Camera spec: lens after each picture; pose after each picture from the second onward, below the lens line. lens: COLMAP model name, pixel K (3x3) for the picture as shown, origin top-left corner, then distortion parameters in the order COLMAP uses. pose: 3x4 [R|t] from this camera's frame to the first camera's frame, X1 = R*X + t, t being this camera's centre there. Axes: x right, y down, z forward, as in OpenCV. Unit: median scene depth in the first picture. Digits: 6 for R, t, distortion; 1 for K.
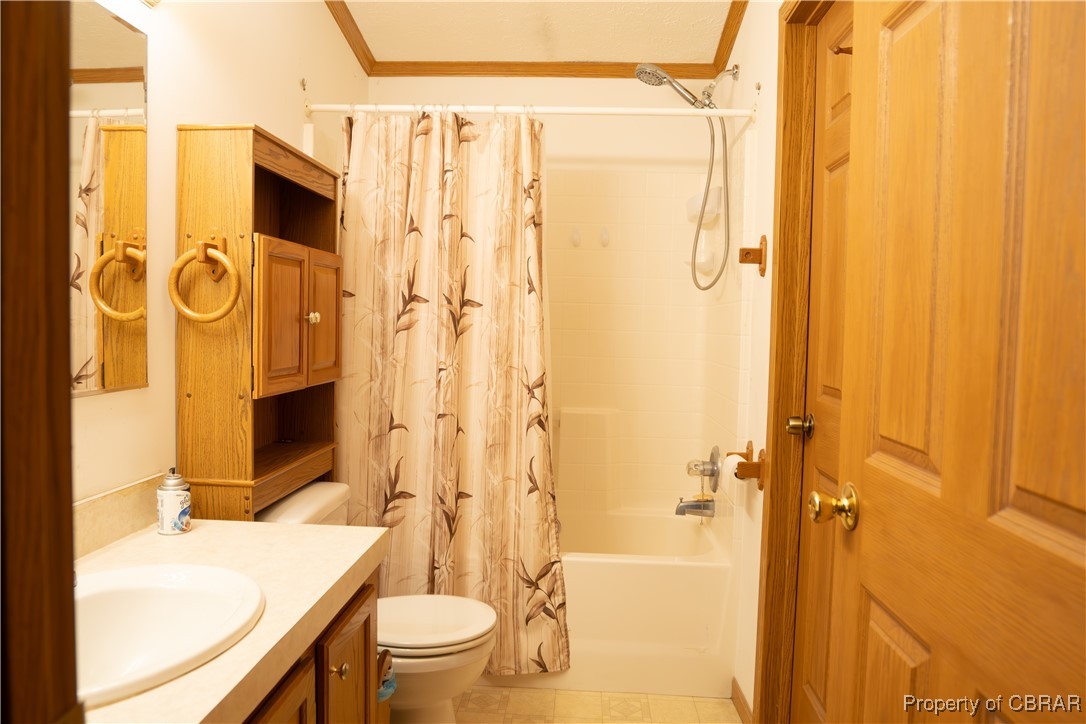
lens RADIAL K [[774.8, 0, 542.7], [0, 774.8, 360.8], [0, 0, 1]] dist [-0.063401, 0.039978]
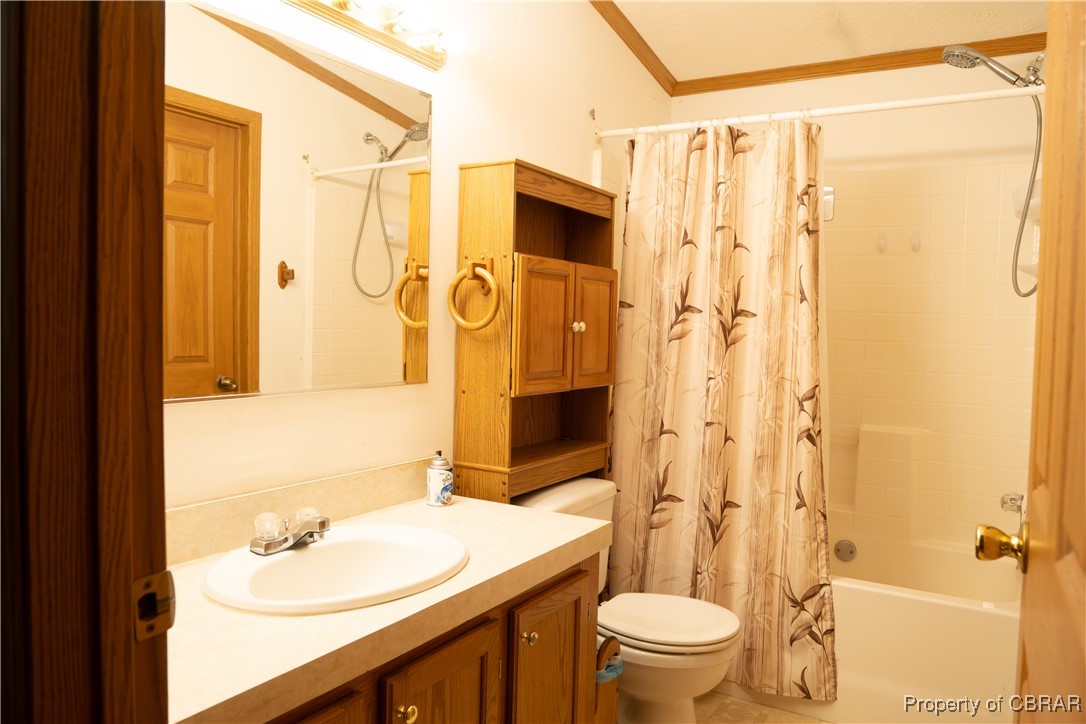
lens RADIAL K [[774.8, 0, 535.7], [0, 774.8, 360.6], [0, 0, 1]] dist [-0.063401, 0.039978]
pose [[0.884521, 0.021512, -0.466004, 0.137808], [-0.028508, 0.999562, -0.007969, 0.002370], [0.465629, 0.020333, 0.884747, -0.005745]]
